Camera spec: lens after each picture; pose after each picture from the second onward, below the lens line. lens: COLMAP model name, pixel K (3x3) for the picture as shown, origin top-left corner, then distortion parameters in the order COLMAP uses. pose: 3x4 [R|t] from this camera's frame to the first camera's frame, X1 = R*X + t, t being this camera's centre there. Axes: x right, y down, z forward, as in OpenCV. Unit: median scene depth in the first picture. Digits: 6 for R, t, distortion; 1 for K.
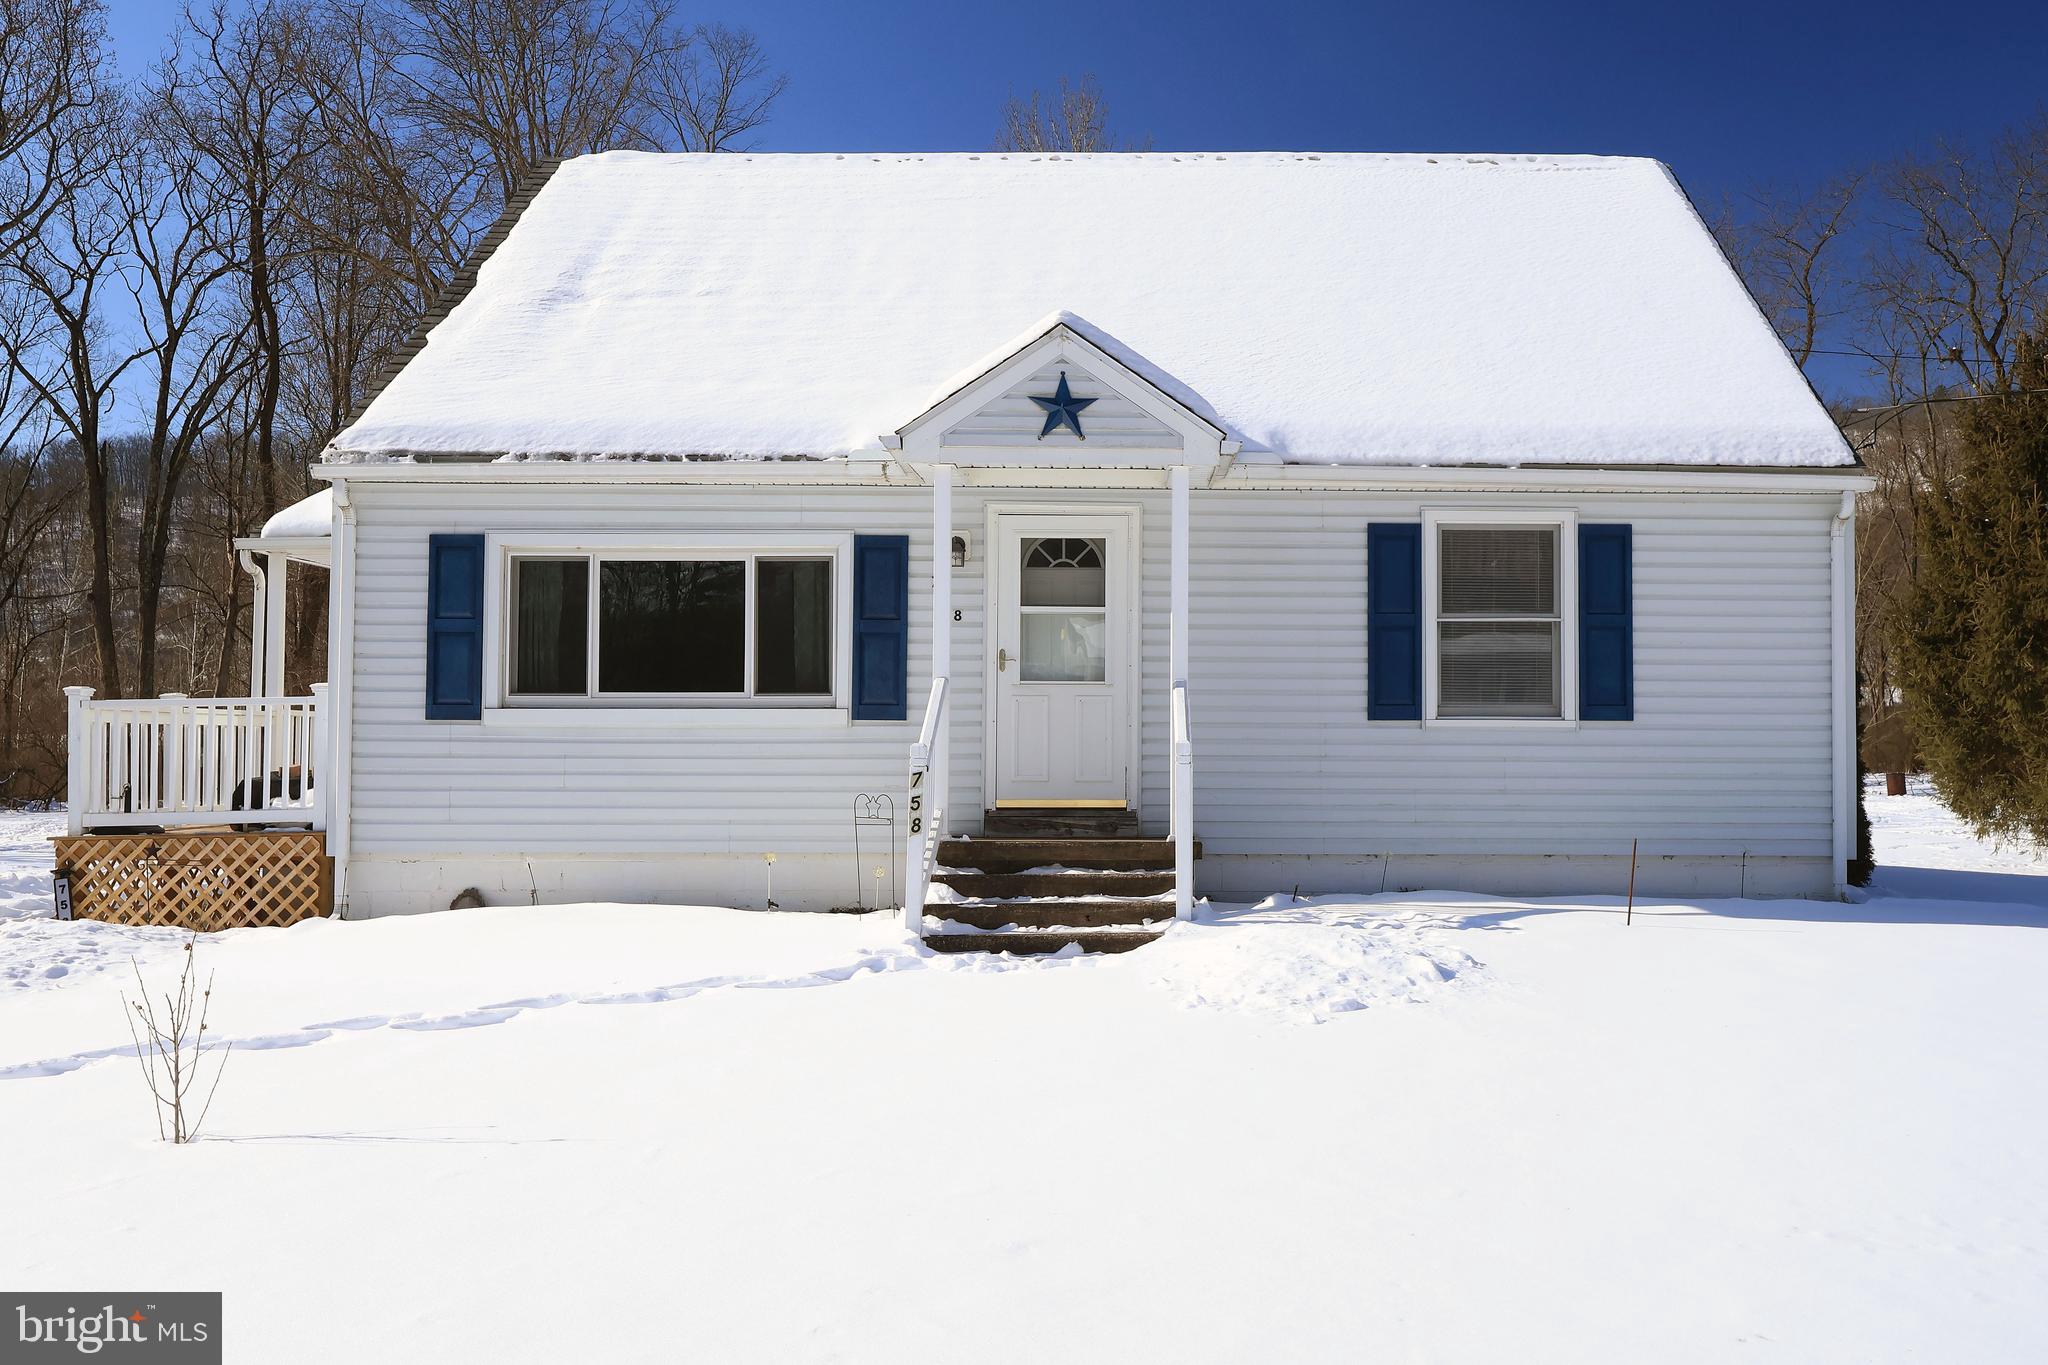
lens RADIAL K [[1559.5, 0, 1024.0], [0, 1559.5, 682.5], [0, 0, 1]] dist [-0.005048, 0.001637]
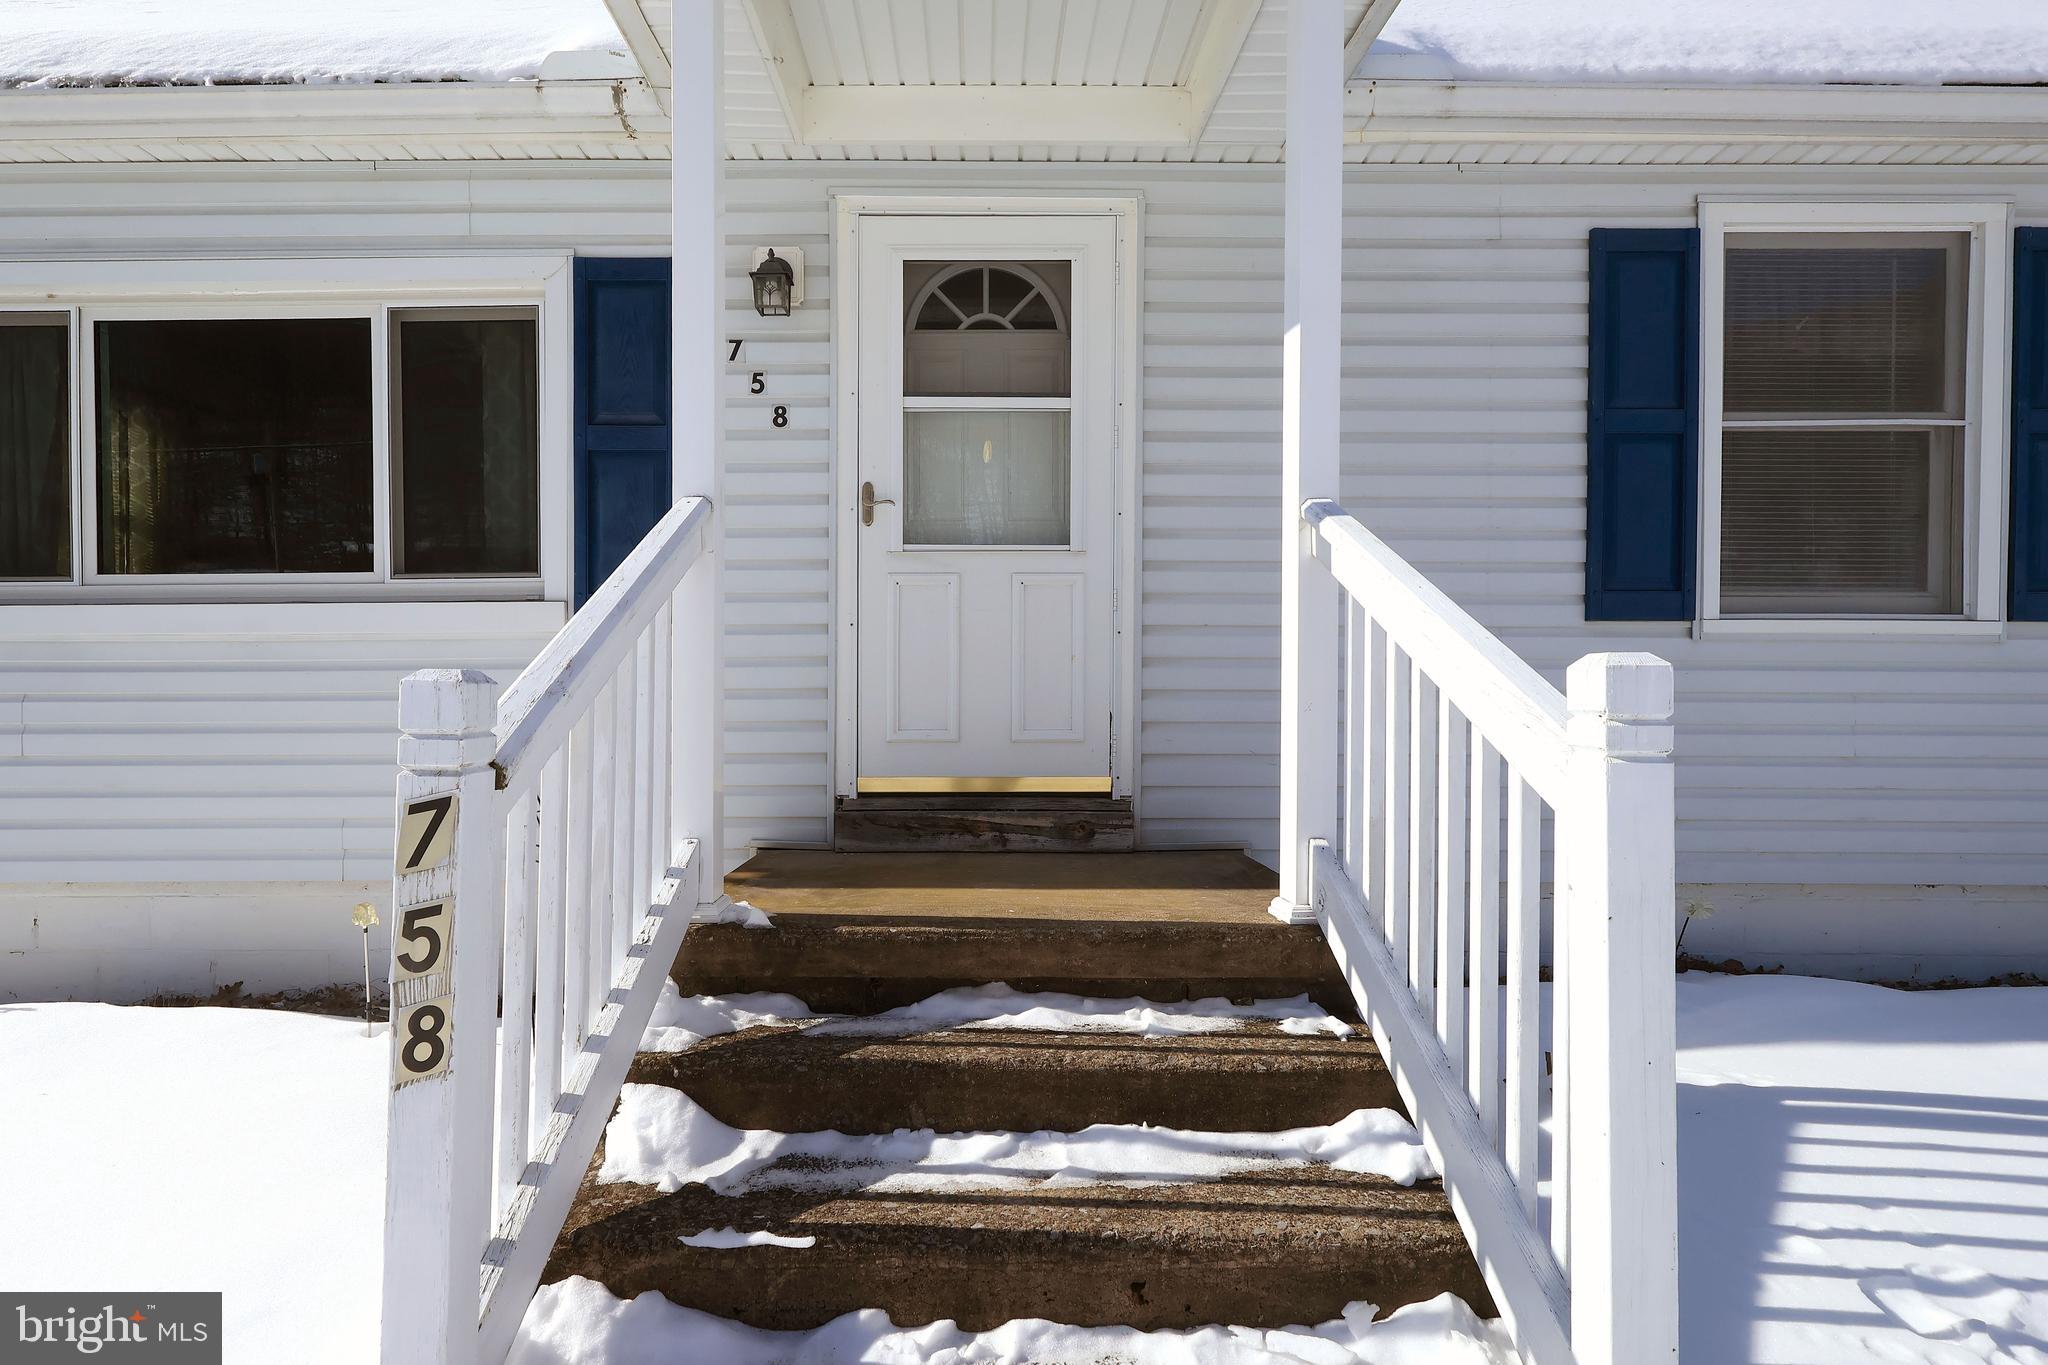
lens RADIAL K [[1218.0, 0, 899.2], [0, 1218.0, 686.3], [0, 0, 1]] dist [0.000385, -0.000264]
pose [[0.999911, -0.004525, -0.012559, 0.000995], [0.005206, 0.998487, 0.054738, 0.023199], [0.012292, -0.054798, 0.998422, 0.600320]]
